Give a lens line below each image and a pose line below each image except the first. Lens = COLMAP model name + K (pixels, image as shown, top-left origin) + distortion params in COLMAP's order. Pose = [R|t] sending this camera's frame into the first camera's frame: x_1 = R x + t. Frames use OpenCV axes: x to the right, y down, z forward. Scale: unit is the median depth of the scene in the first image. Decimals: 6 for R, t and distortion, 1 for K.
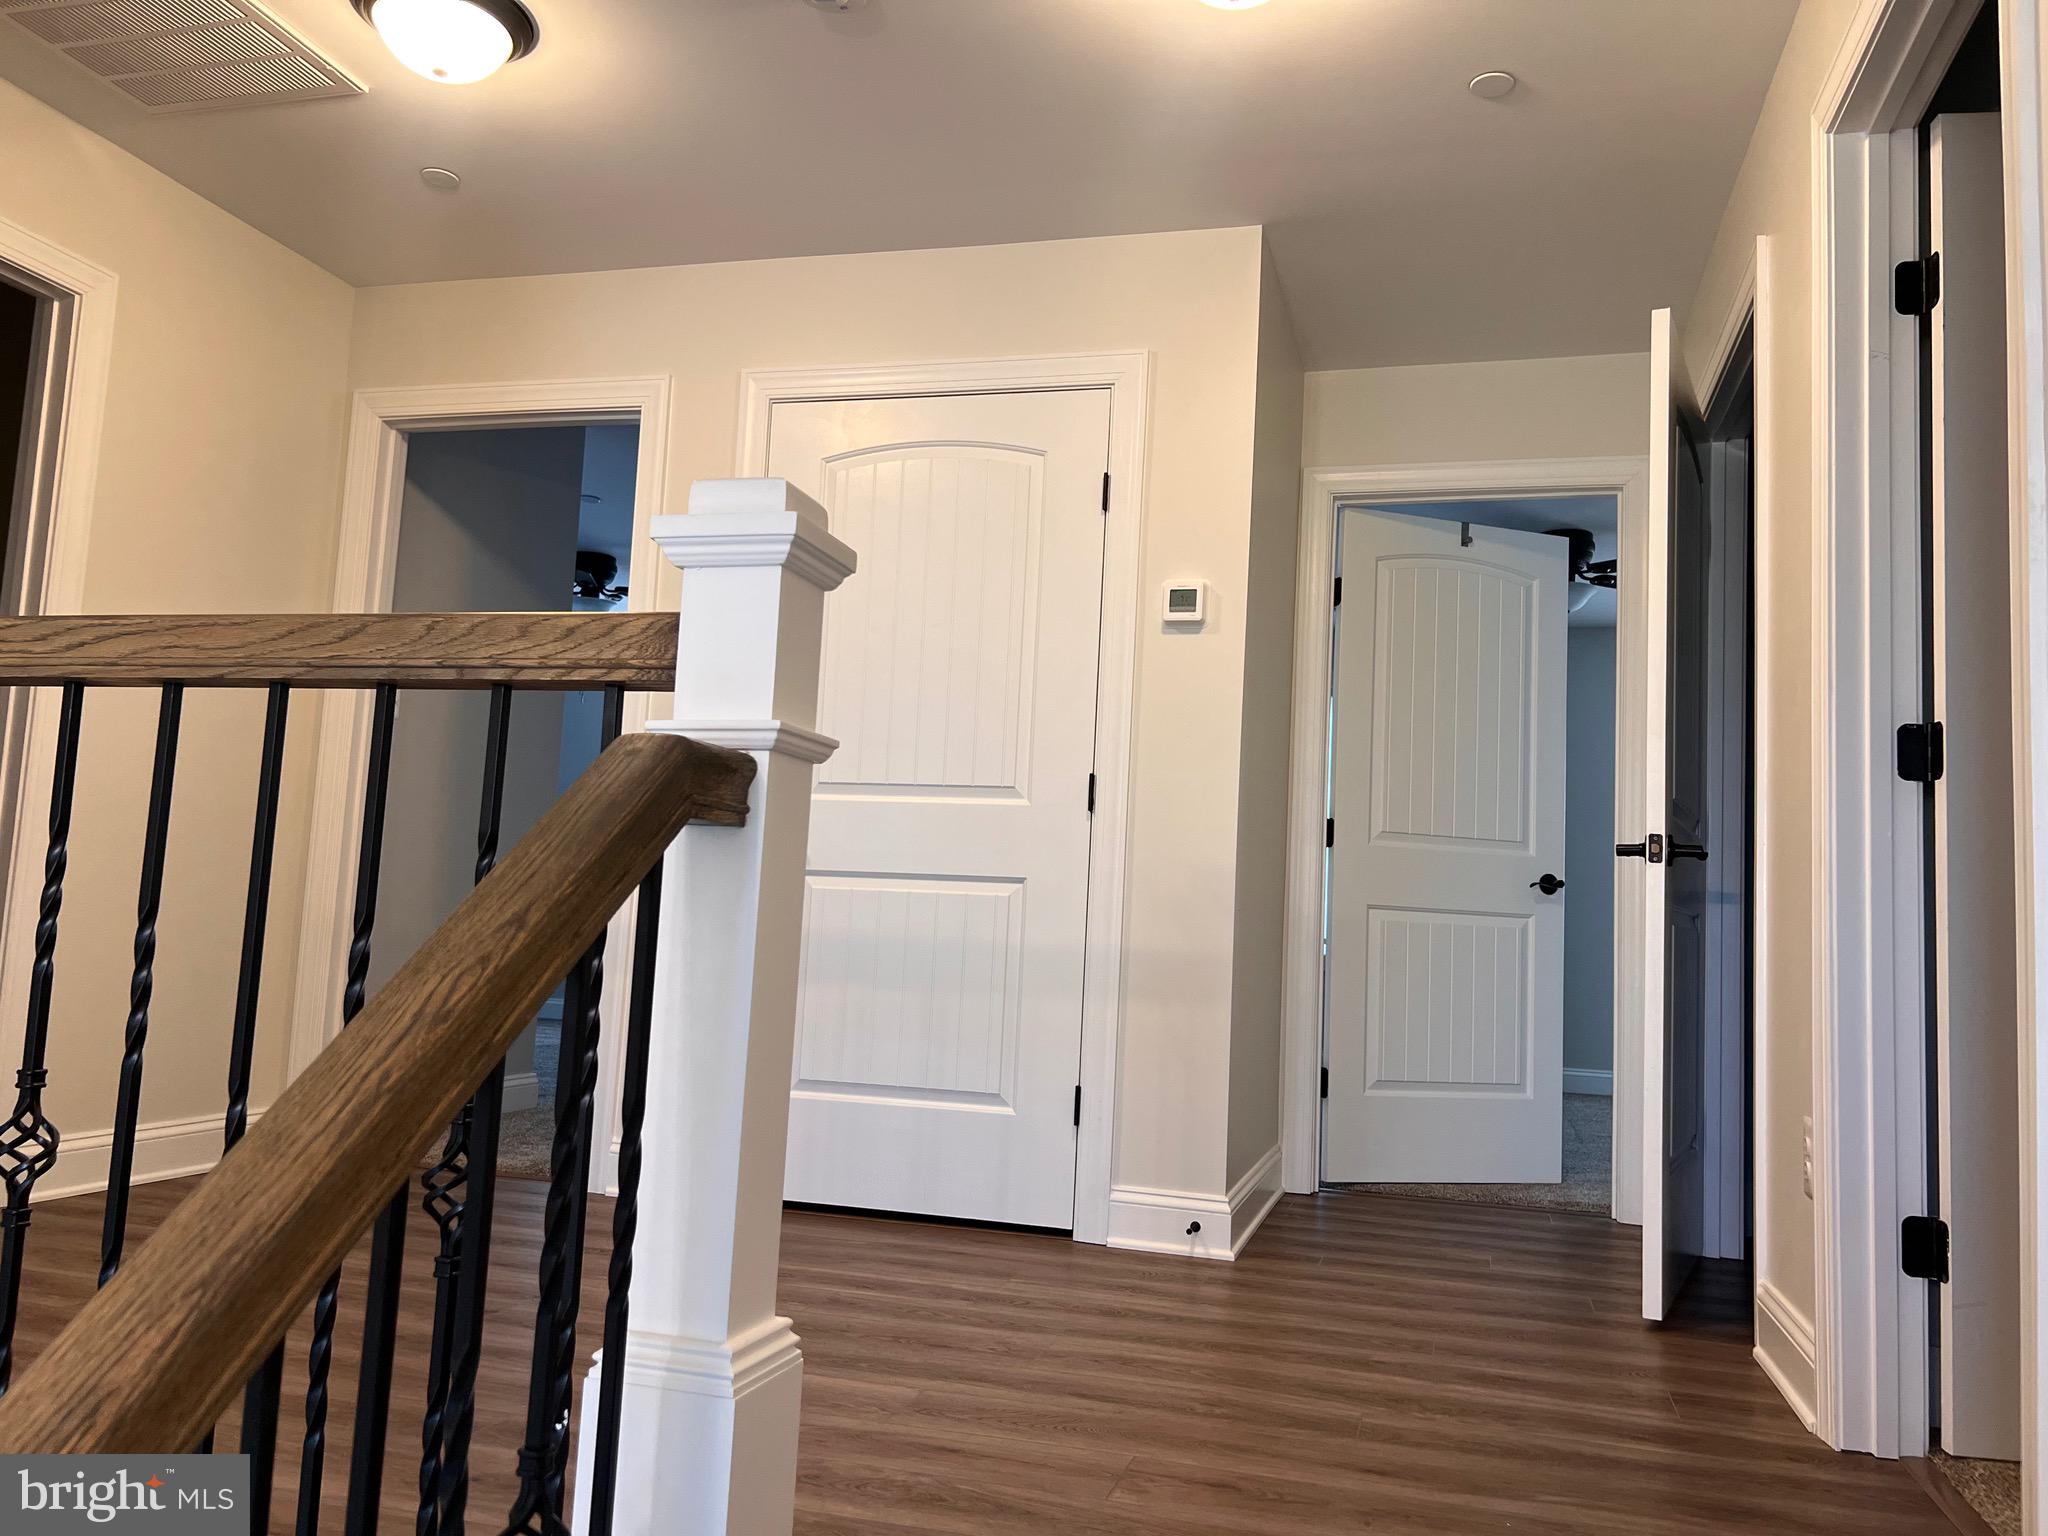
lens RADIAL K [[1564.1, 0, 1022.5], [0, 1564.1, 771.7], [0, 0, 1]] dist [0.034794, -0.018655]
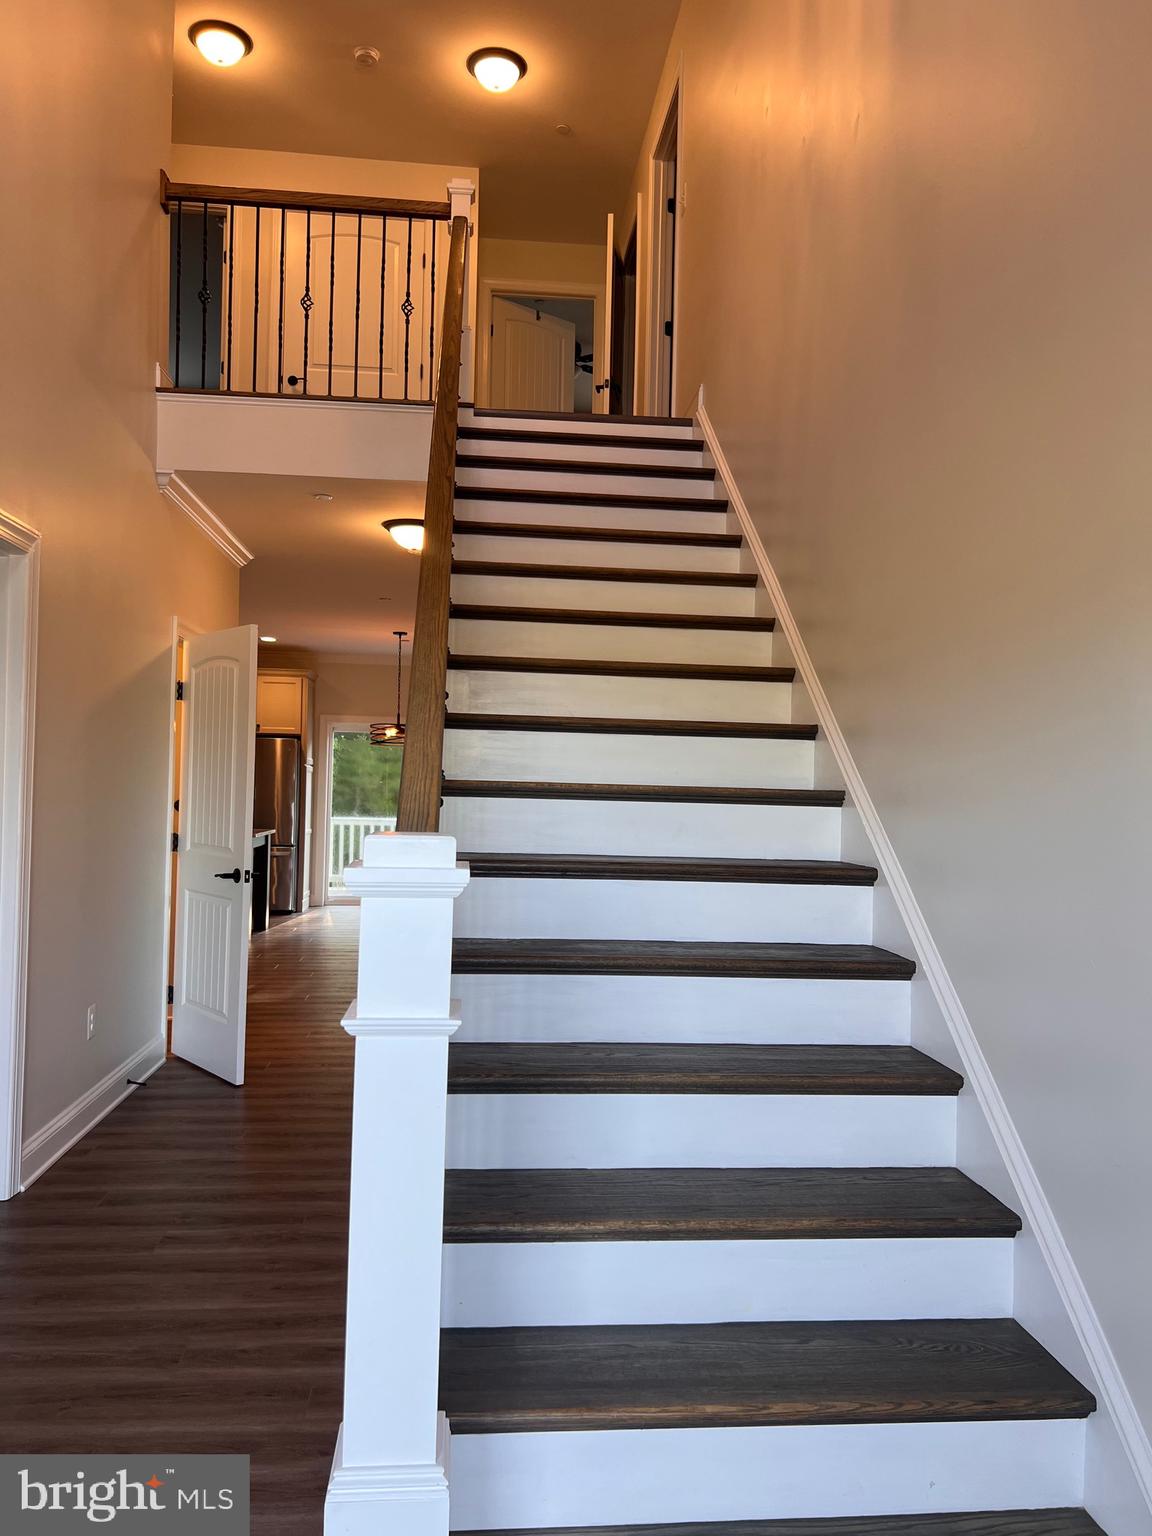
lens RADIAL K [[1173.1, 0, 579.8], [0, 1173.1, 770.5], [0, 0, 1]] dist [0.034794, -0.018655]
pose [[0.934179, -0.023609, 0.356022, -0.446078], [-0.010244, 0.995623, 0.092900, 0.512161], [-0.356657, -0.090432, 0.929848, -1.095557]]
